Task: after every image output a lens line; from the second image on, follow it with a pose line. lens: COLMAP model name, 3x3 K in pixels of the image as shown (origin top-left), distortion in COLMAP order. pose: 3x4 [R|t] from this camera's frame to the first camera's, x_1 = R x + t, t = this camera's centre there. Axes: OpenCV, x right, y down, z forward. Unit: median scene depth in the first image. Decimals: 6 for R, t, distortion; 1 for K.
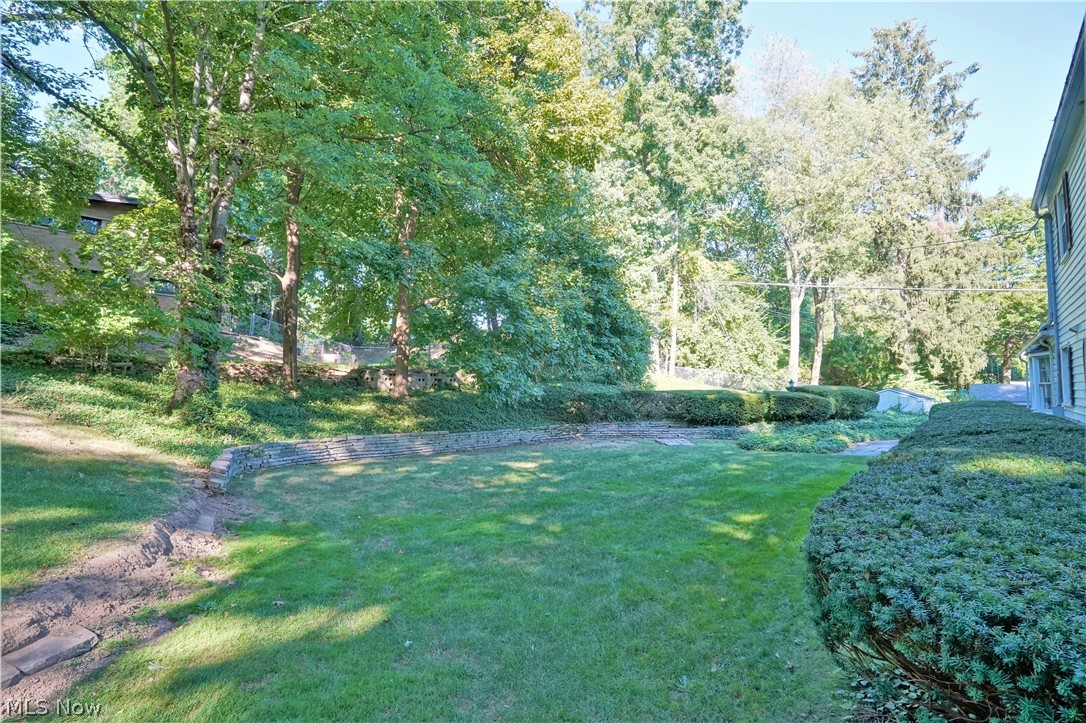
lens RADIAL K [[563.3, 0, 545.1], [0, 563.3, 363.4], [0, 0, 1]] dist [-0.048926, 0.016926]
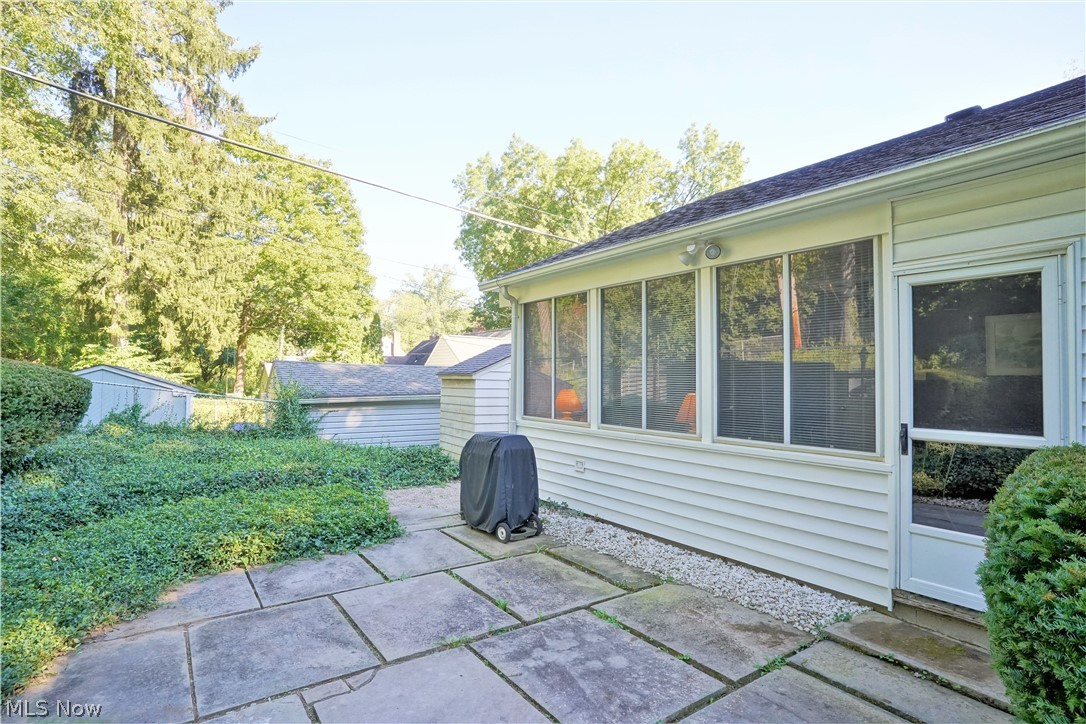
lens RADIAL K [[563.3, 0, 551.5], [0, 563.3, 363.8], [0, 0, 1]] dist [-0.048926, 0.016926]
pose [[0.280652, 0.024740, 0.959491, 0.235333], [-0.052727, 0.998556, -0.010325, 0.021720], [-0.958360, -0.047693, 0.281551, 0.413294]]
